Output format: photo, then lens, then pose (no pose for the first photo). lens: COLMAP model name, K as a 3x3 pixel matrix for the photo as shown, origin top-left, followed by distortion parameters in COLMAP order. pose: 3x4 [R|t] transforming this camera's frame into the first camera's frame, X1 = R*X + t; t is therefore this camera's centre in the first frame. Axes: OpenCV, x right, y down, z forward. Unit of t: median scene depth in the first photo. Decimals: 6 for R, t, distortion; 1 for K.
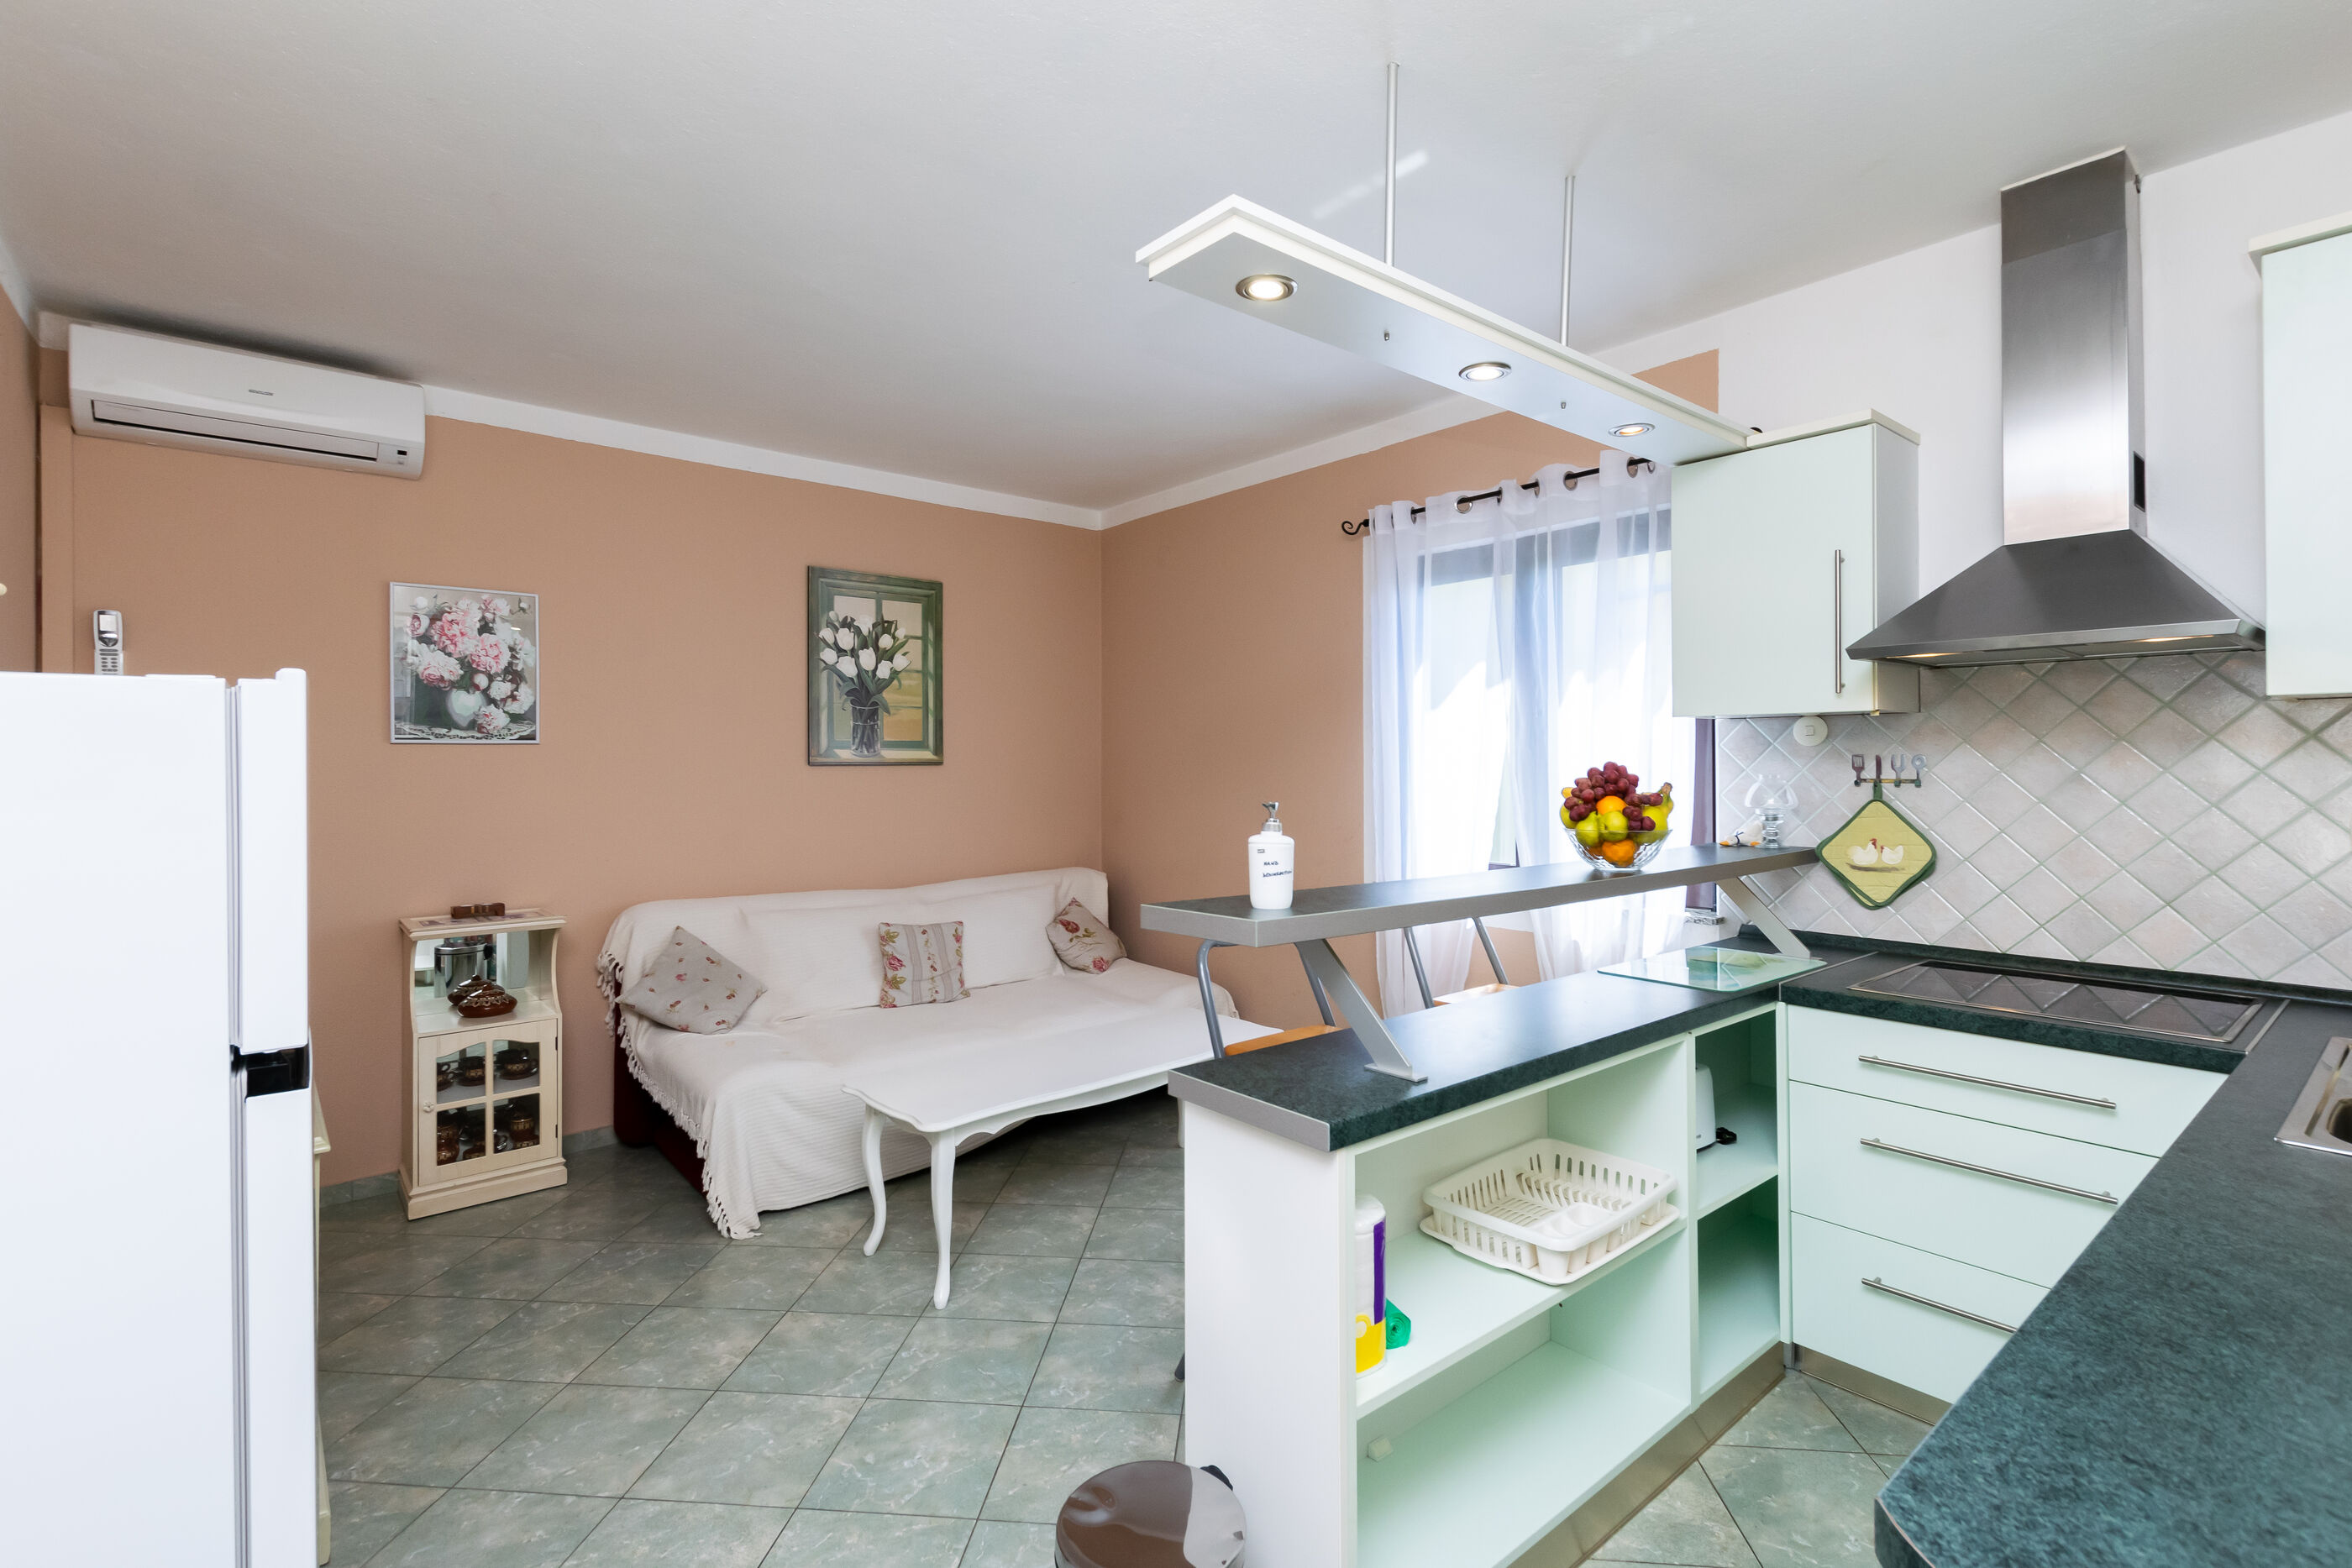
lens RADIAL K [[1076.1, 0, 1170.2], [0, 1076.1, 760.2], [0, 0, 1]] dist [0.002733, 0.000193]
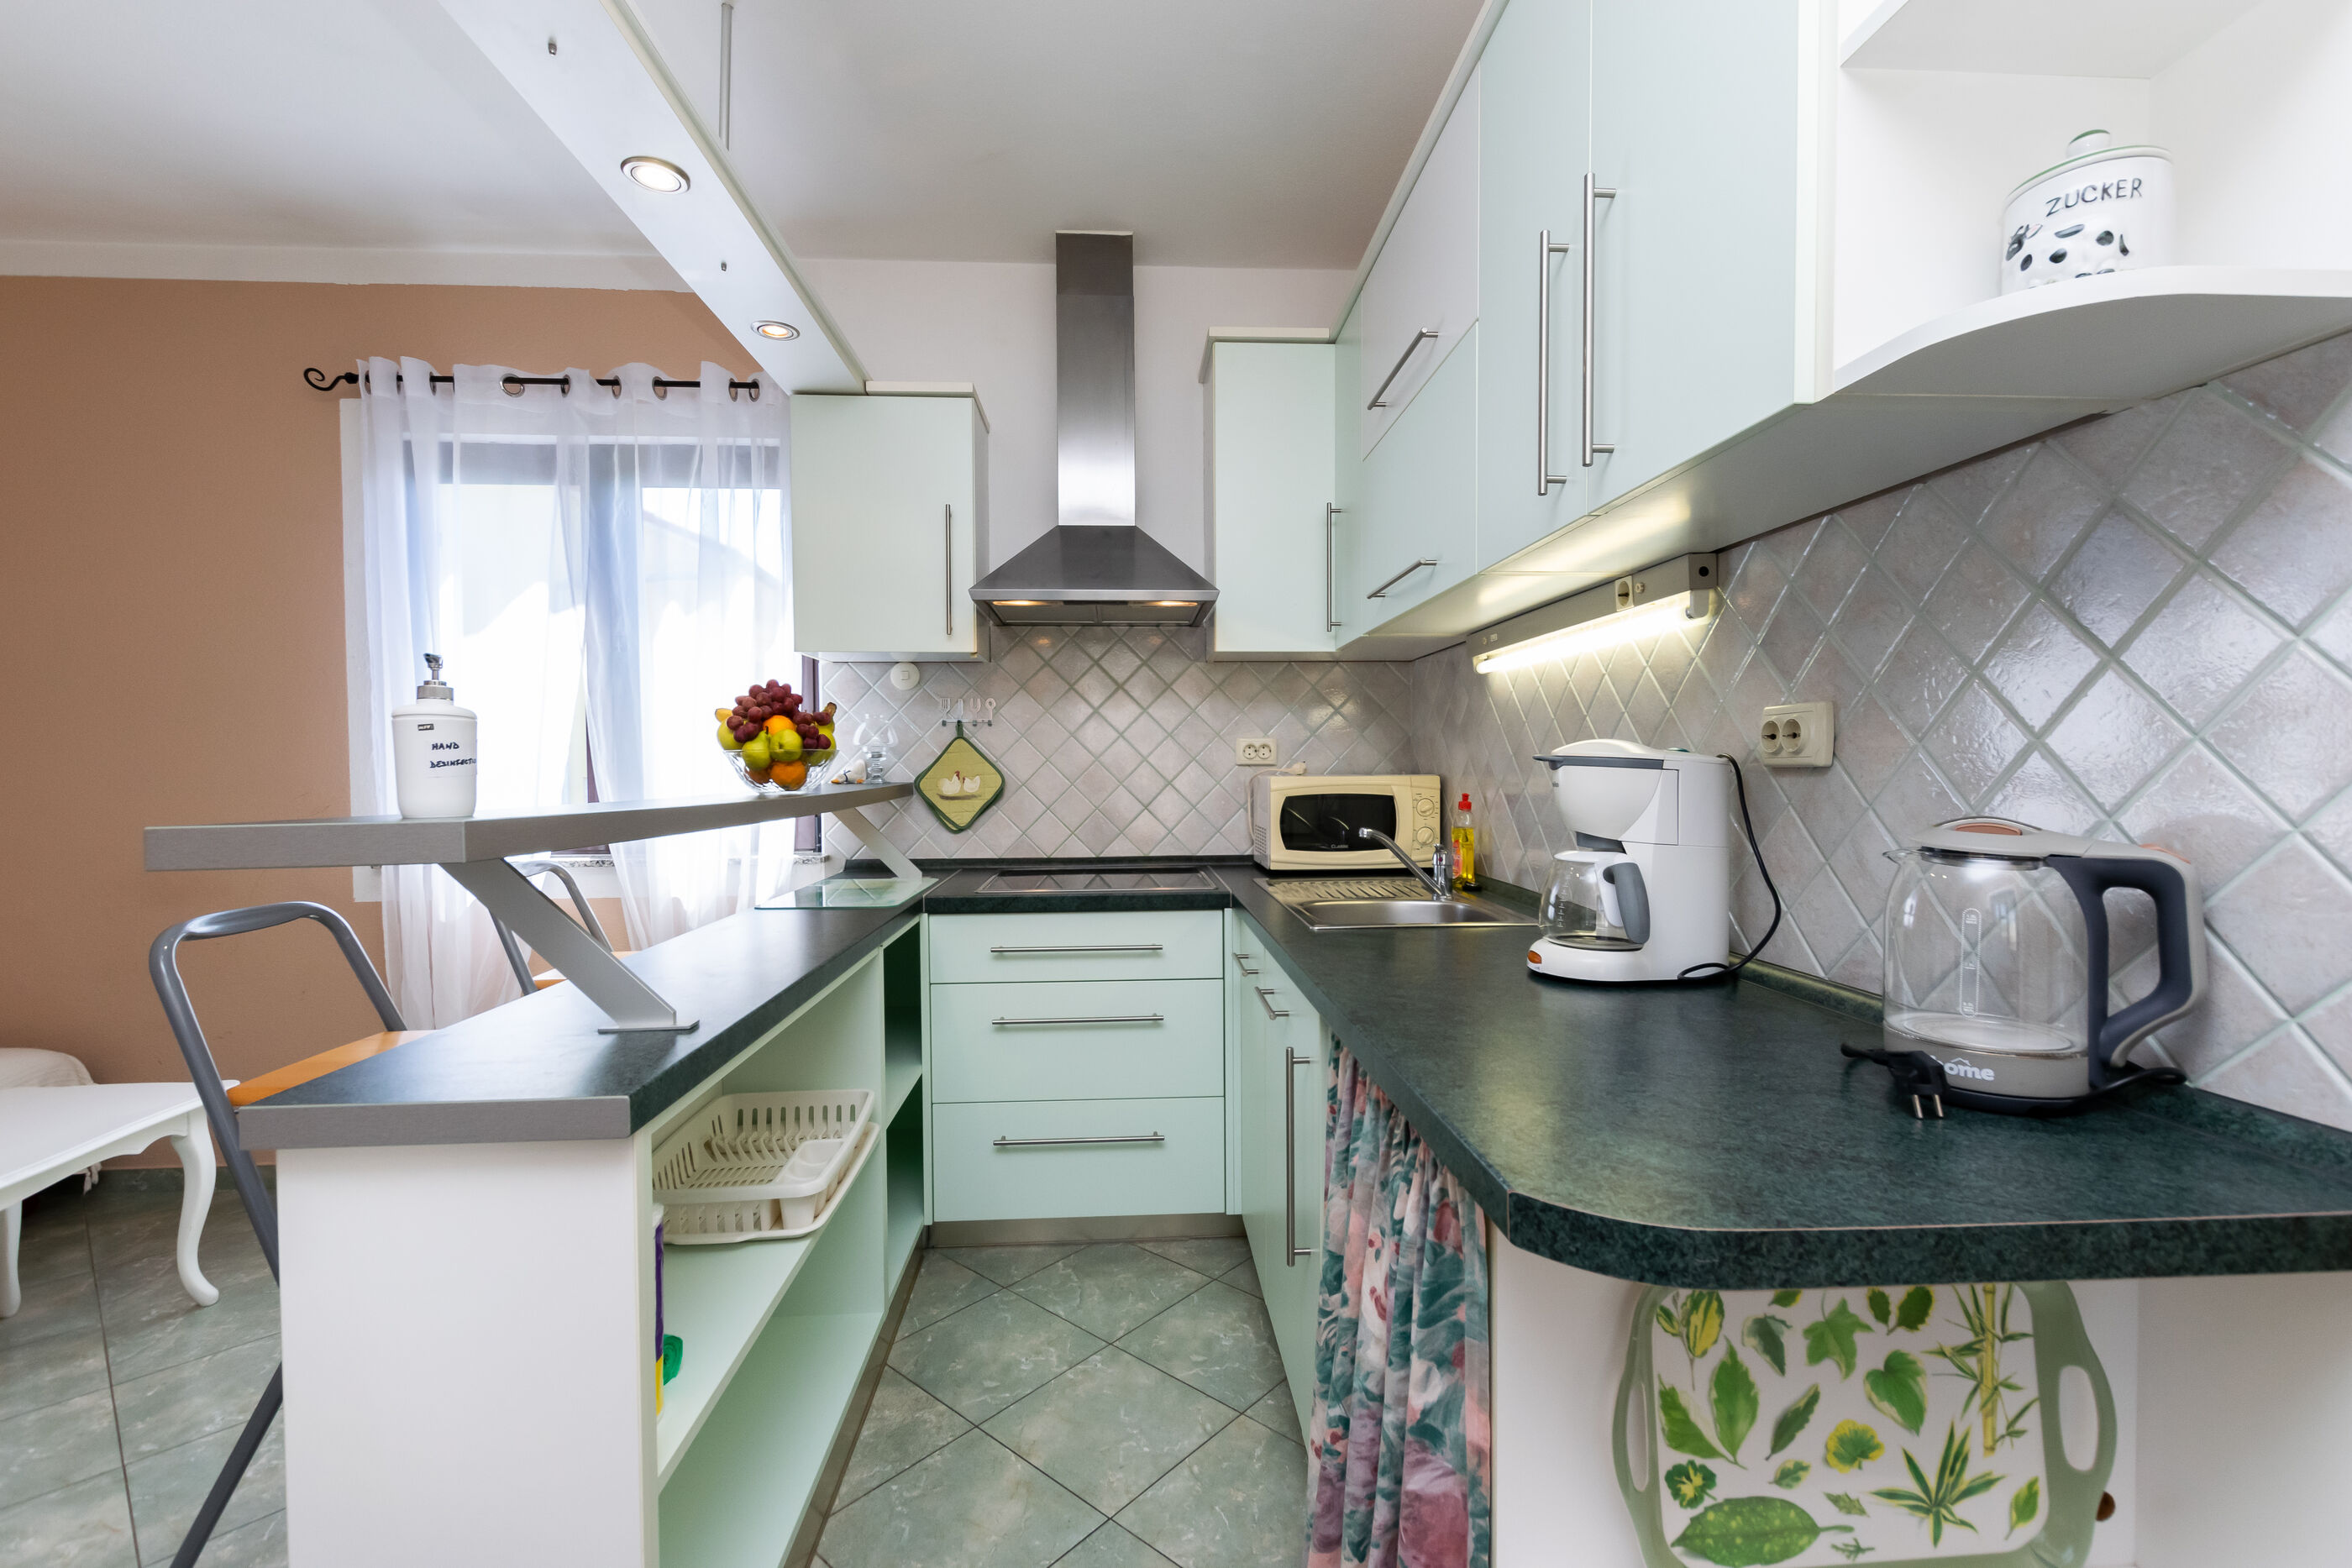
lens RADIAL K [[1020.0, 0, 1191.7], [0, 1020.0, 794.1], [0, 0, 1]] dist [-0.000088, -0.000074]
pose [[0.578766, -0.026934, 0.815049, -0.096823], [0.002977, 0.999518, 0.030916, 0.070514], [-0.815488, -0.015466, 0.578567, 0.185404]]
